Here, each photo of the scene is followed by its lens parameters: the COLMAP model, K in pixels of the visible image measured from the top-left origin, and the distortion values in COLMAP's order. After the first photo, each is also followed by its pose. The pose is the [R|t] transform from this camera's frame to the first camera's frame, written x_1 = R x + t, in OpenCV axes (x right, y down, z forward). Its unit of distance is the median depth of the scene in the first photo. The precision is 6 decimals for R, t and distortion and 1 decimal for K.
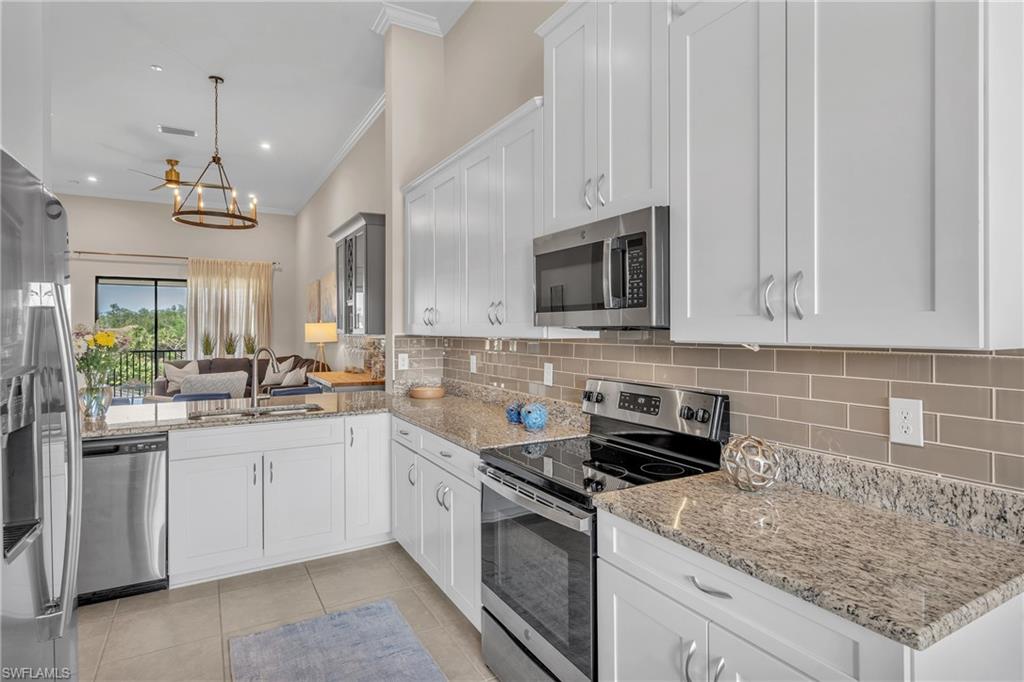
lens RADIAL K [[513.1, 0, 511.2], [0, 513.1, 336.8], [0, 0, 1]] dist [0.000509, -0.000125]
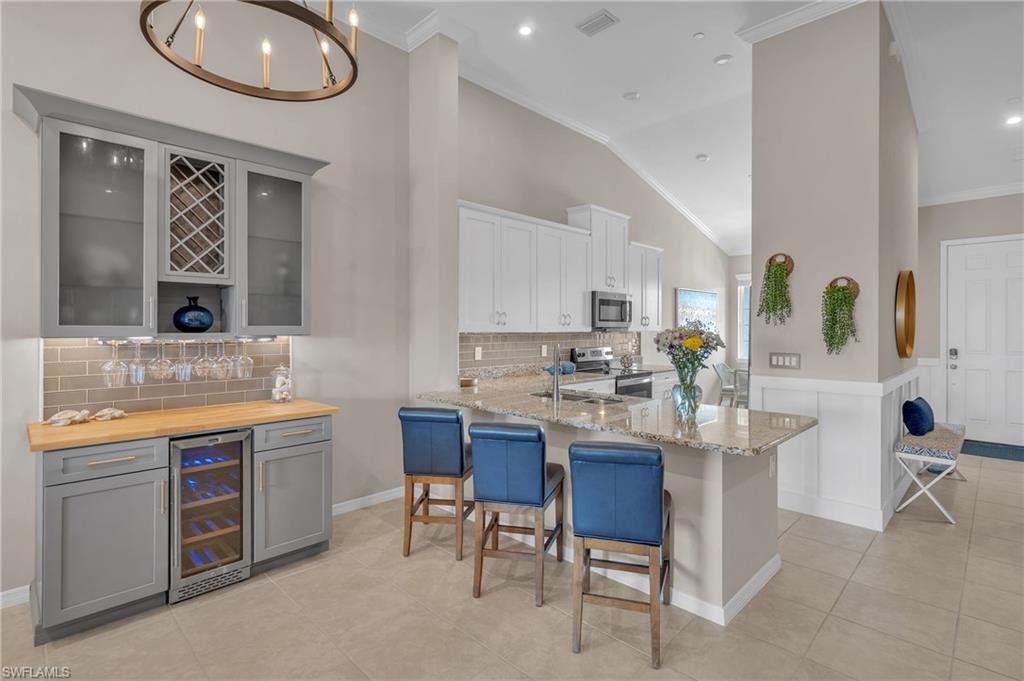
lens RADIAL K [[488.9, 0, 512.1], [0, 488.9, 325.4], [0, 0, 1]] dist [0.001894, 0.000325]
pose [[-0.246064, -0.003962, 0.969245, -1.711994], [0.003138, 0.999983, 0.004884, -0.033499], [-0.969249, 0.004243, -0.246047, 1.580264]]
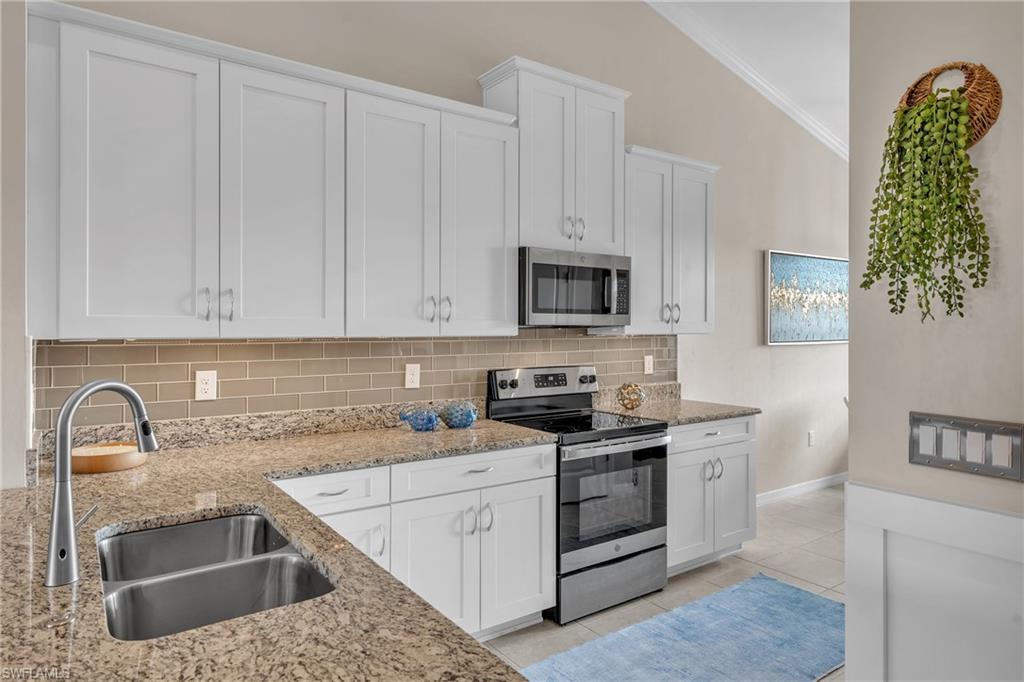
lens RADIAL K [[612.7, 0, 511.3], [0, 612.7, 324.8], [0, 0, 1]] dist [0.002510, -0.001589]
pose [[-0.067456, -0.006395, 0.997702, -1.034478], [0.003822, 0.999970, 0.006668, -0.024715], [-0.997715, 0.004263, -0.067429, 0.897945]]
